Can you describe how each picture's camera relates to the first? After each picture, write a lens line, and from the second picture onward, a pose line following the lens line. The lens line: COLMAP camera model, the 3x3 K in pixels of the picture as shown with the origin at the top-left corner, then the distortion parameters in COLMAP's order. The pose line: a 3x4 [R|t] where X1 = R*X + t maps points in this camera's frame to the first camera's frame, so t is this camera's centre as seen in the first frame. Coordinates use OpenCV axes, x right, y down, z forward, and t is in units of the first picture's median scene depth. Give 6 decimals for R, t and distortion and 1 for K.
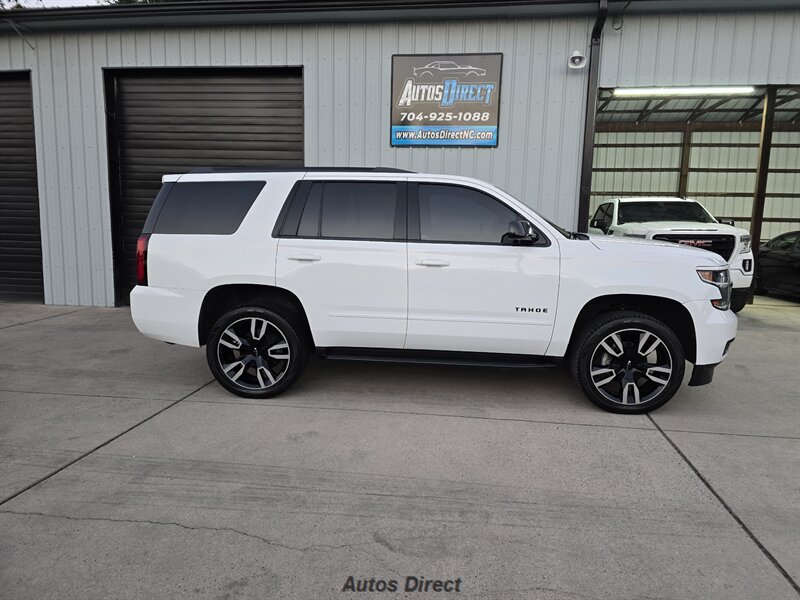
lens RADIAL K [[531.2, 0, 410.2], [0, 531.2, 299.3], [0, 0, 1]] dist [0.077827, -0.071887]
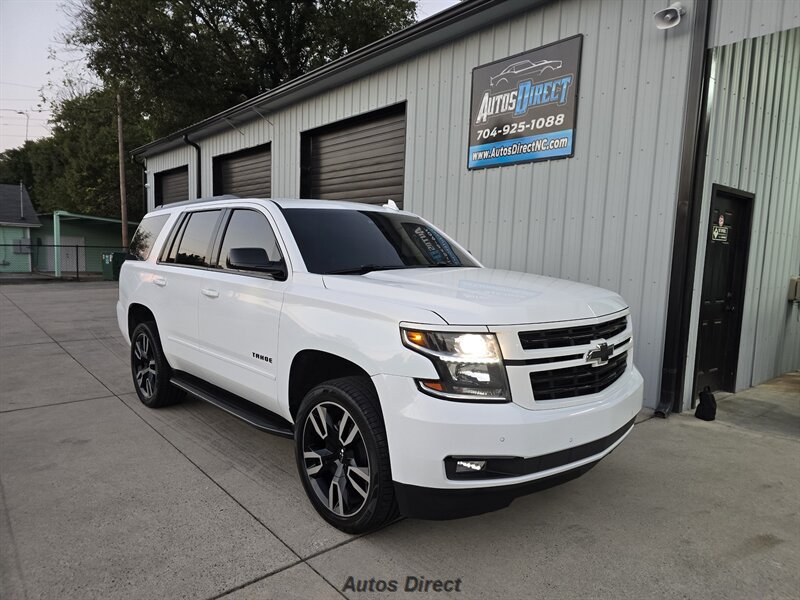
lens RADIAL K [[531.2, 0, 410.7], [0, 531.2, 305.9], [0, 0, 1]] dist [0.077827, -0.071887]
pose [[0.747390, 0.067451, -0.660953, 0.511015], [-0.102185, 0.994666, -0.014042, -0.038617], [0.656481, 0.078034, 0.750296, 0.292562]]
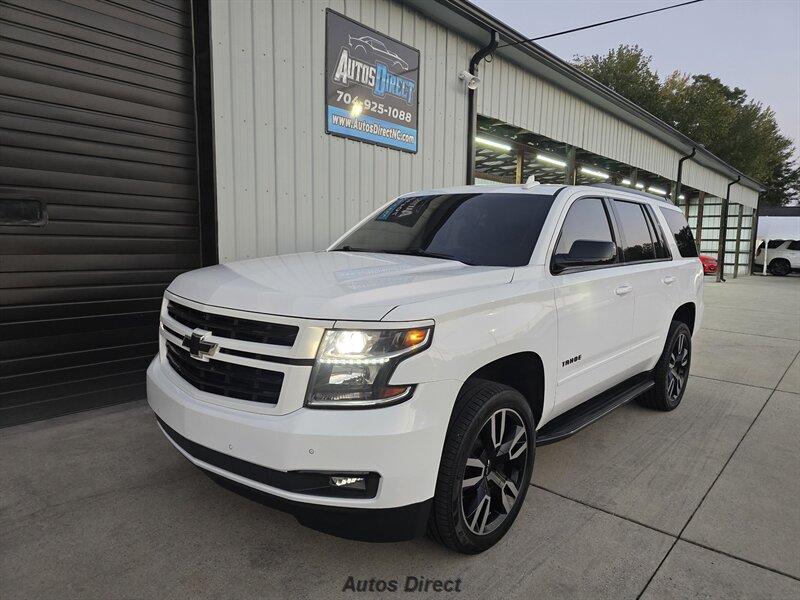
lens RADIAL K [[531.7, 0, 405.5], [0, 531.7, 307.5], [0, 0, 1]] dist [0.074003, -0.067313]
pose [[0.540041, -0.115474, 0.833679, -0.639789], [0.103341, 0.992146, 0.070481, -0.090541], [-0.835270, 0.048090, 0.547733, 0.529653]]
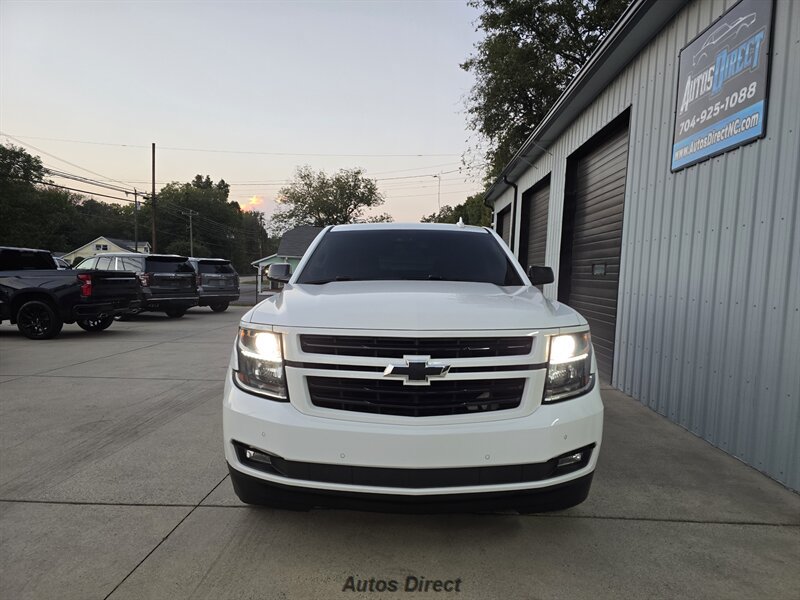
lens RADIAL K [[531.7, 0, 406.9], [0, 531.7, 310.1], [0, 0, 1]] dist [0.074003, -0.067313]
pose [[0.101474, 0.048608, -0.993650, 0.683067], [-0.160821, 0.986470, 0.031834, -0.070366], [0.981753, 0.156569, 0.107918, 0.614027]]
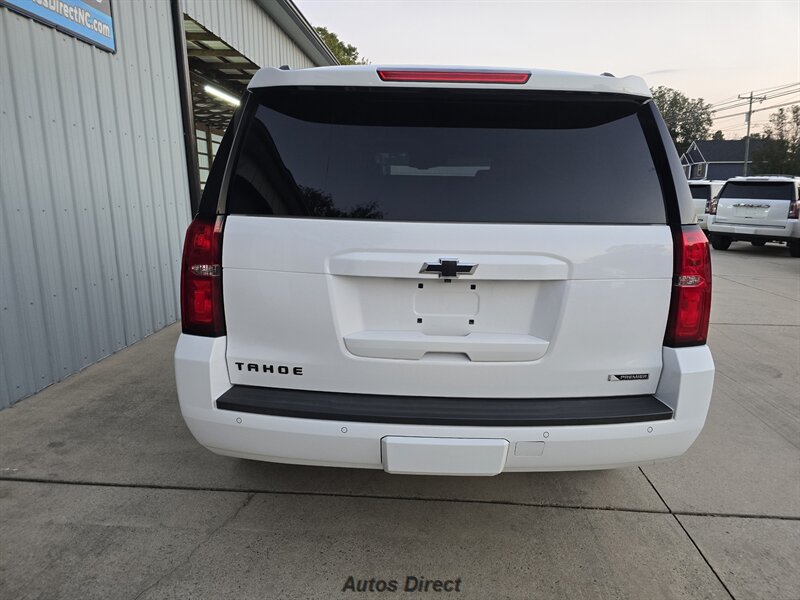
lens RADIAL K [[531.7, 0, 406.8], [0, 531.7, 299.7], [0, 0, 1]] dist [0.074003, -0.067313]
pose [[-0.080281, -0.219795, 0.972237, -0.531362], [0.128237, 0.965002, 0.228749, -0.112541], [-0.988489, 0.143040, -0.049286, 0.742331]]
